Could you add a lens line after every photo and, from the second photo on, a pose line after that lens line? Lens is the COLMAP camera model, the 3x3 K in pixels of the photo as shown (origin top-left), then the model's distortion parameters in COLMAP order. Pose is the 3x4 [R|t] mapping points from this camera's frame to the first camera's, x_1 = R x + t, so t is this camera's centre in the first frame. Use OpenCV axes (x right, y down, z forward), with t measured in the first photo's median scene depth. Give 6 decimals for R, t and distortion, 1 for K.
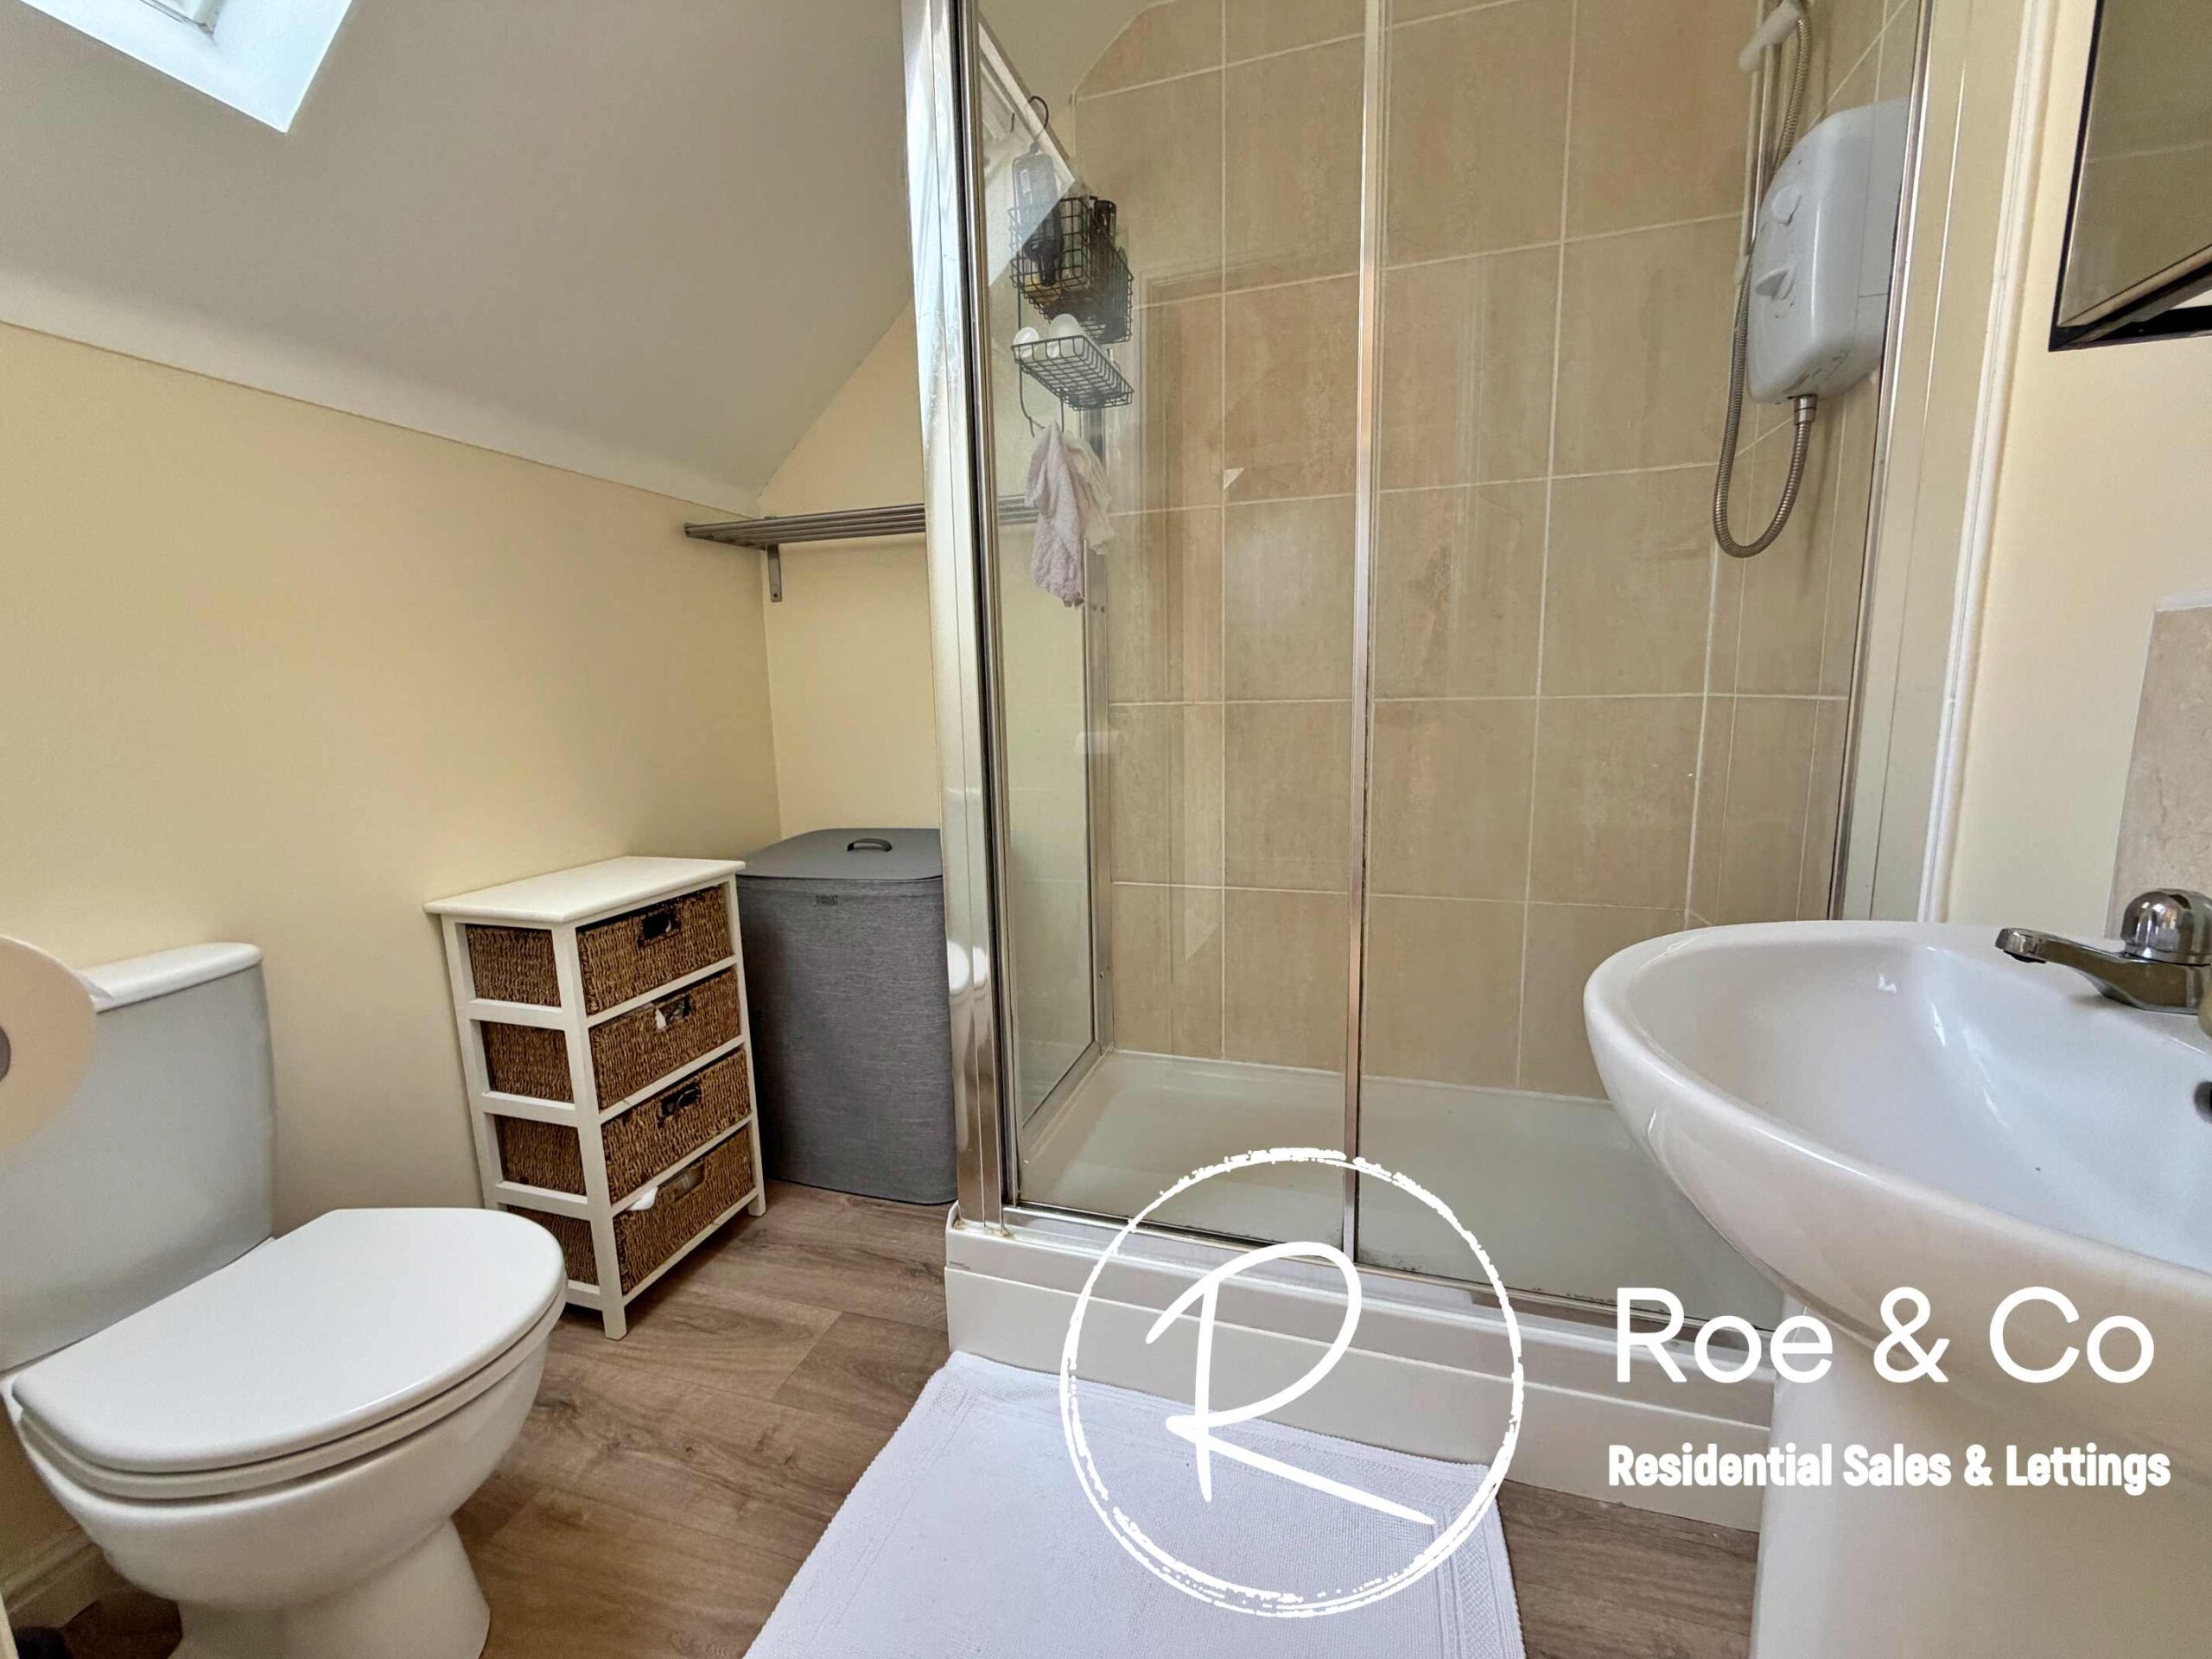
lens RADIAL K [[878.9, 0, 1104.0], [0, 878.9, 830.2], [0, 0, 1]] dist [-0.000091, 0.001651]
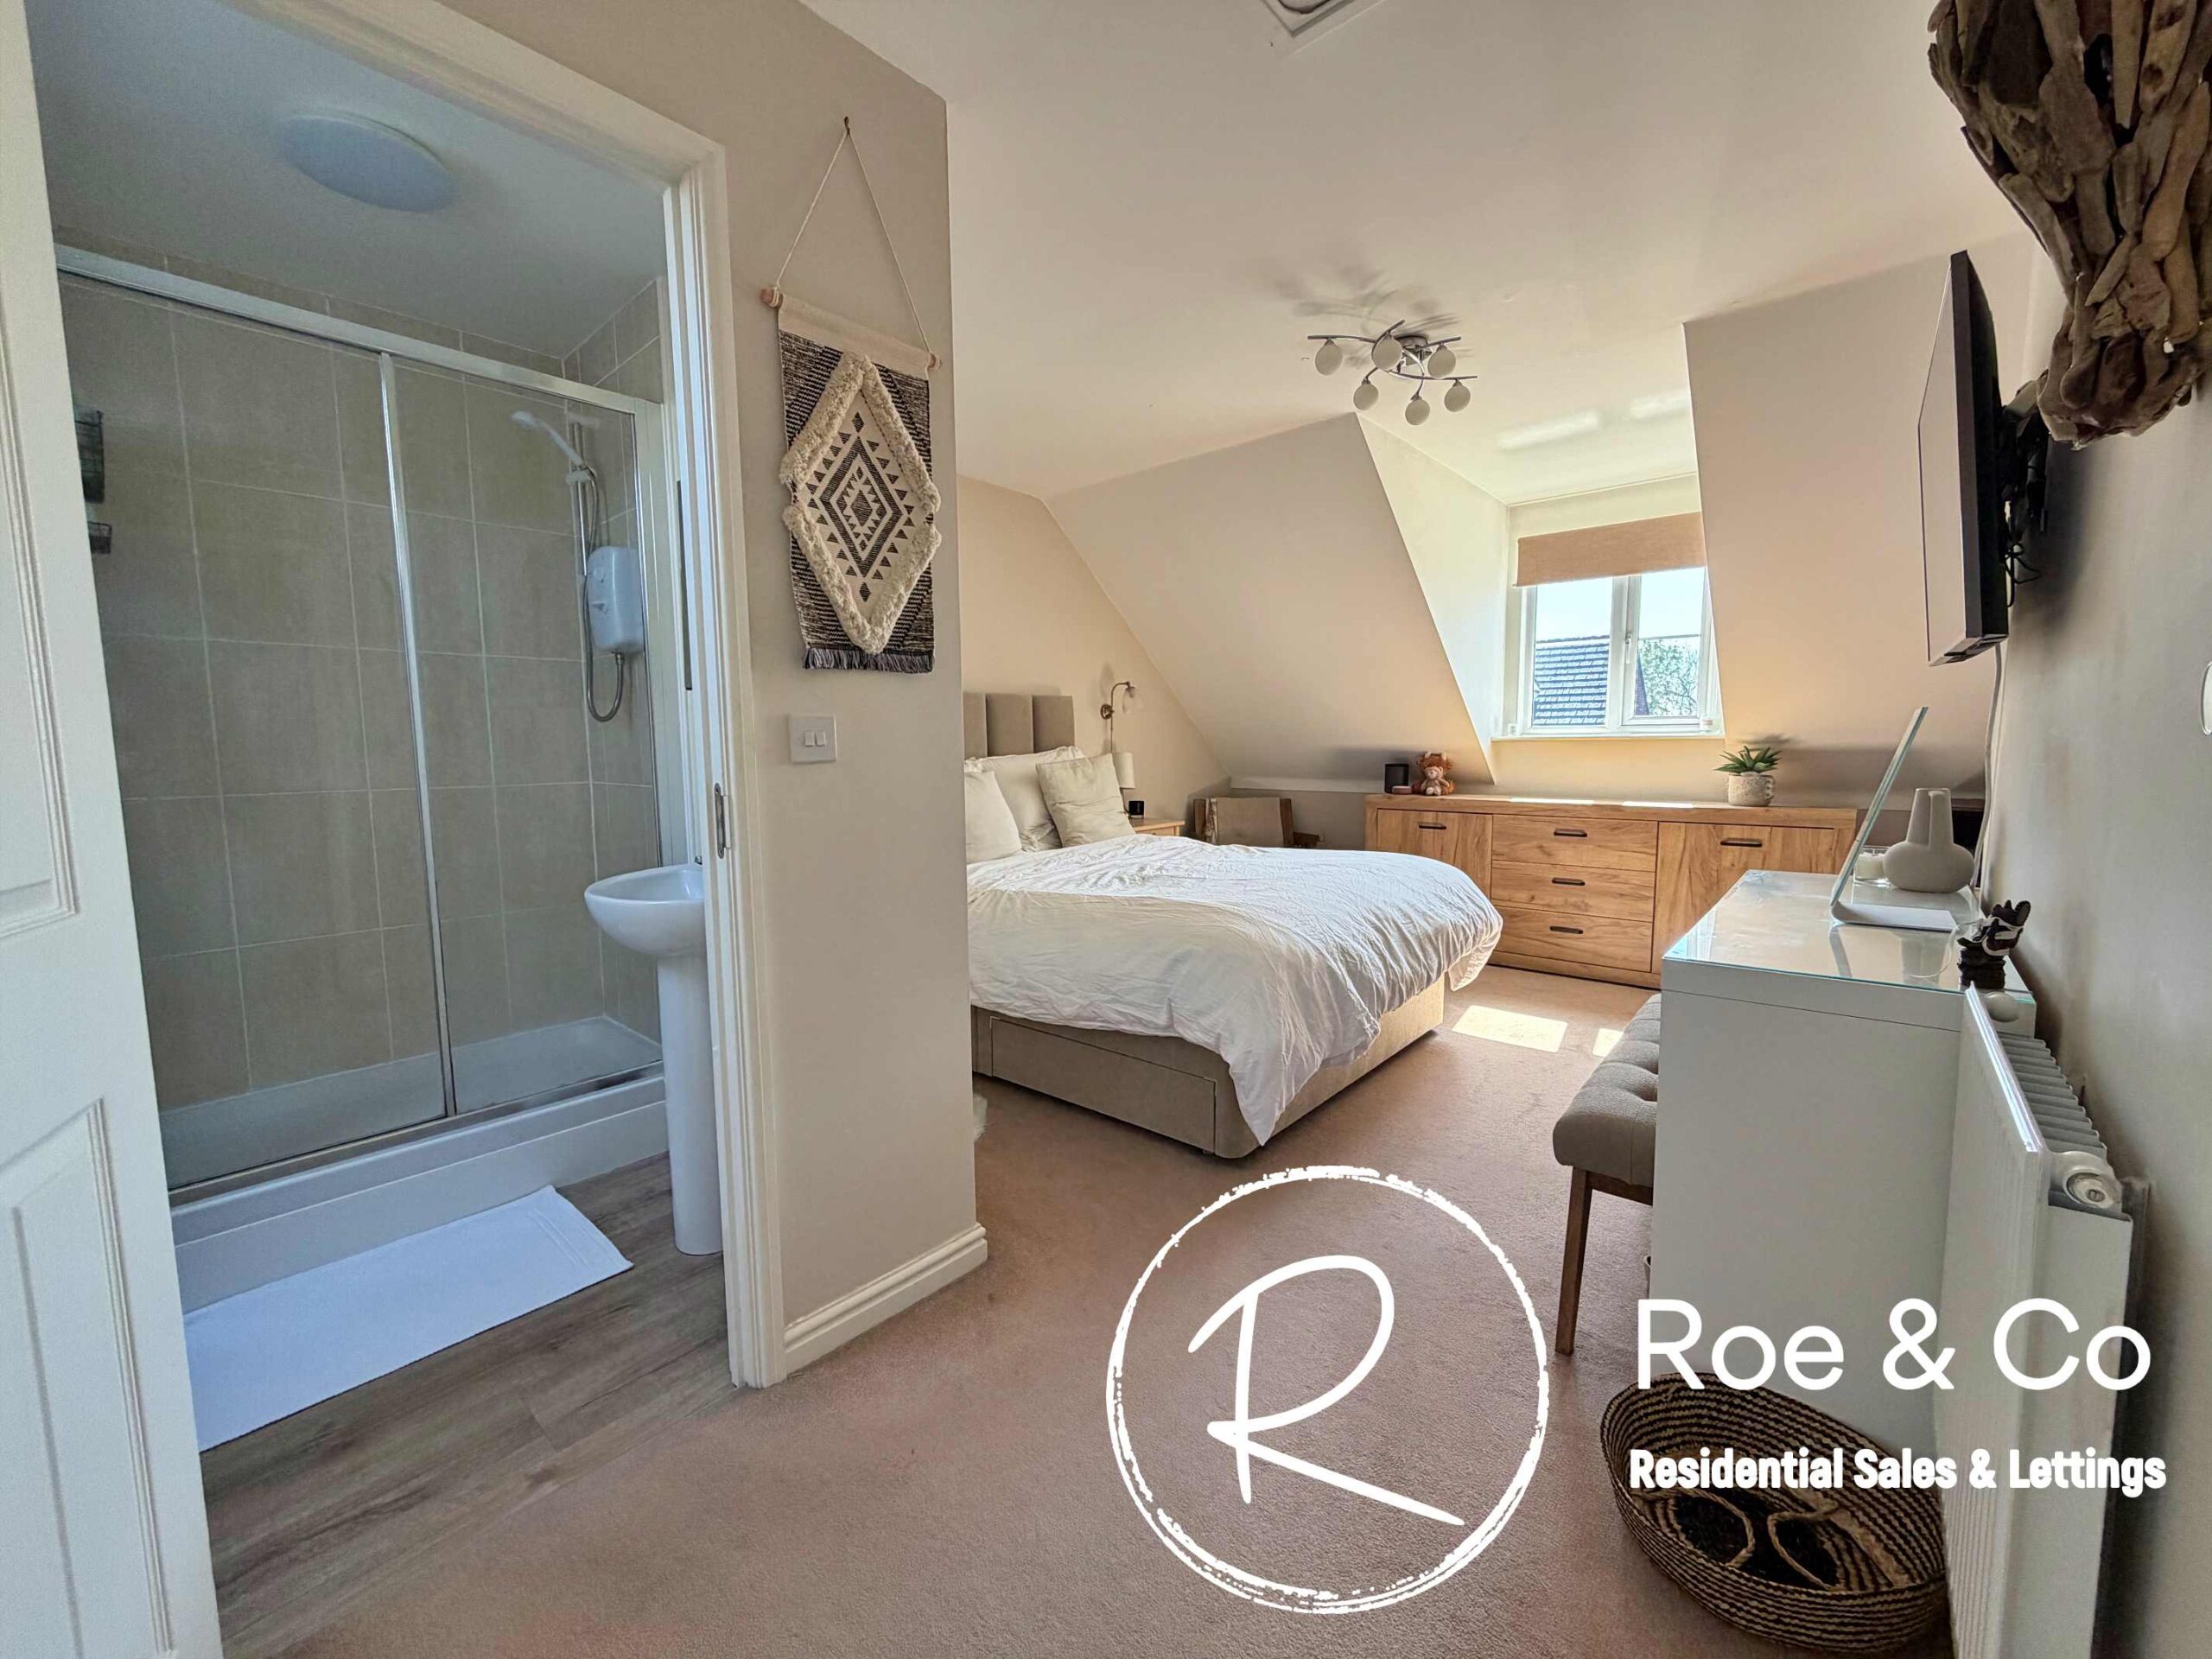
lens RADIAL K [[878.9, 0, 1099.8], [0, 878.9, 829.6], [0, 0, 1]] dist [-0.000091, 0.001651]
pose [[0.400520, -0.071383, 0.913503, -0.834738], [0.138259, 0.990254, 0.016762, 0.081955], [-0.905797, 0.119587, 0.406486, -1.021307]]
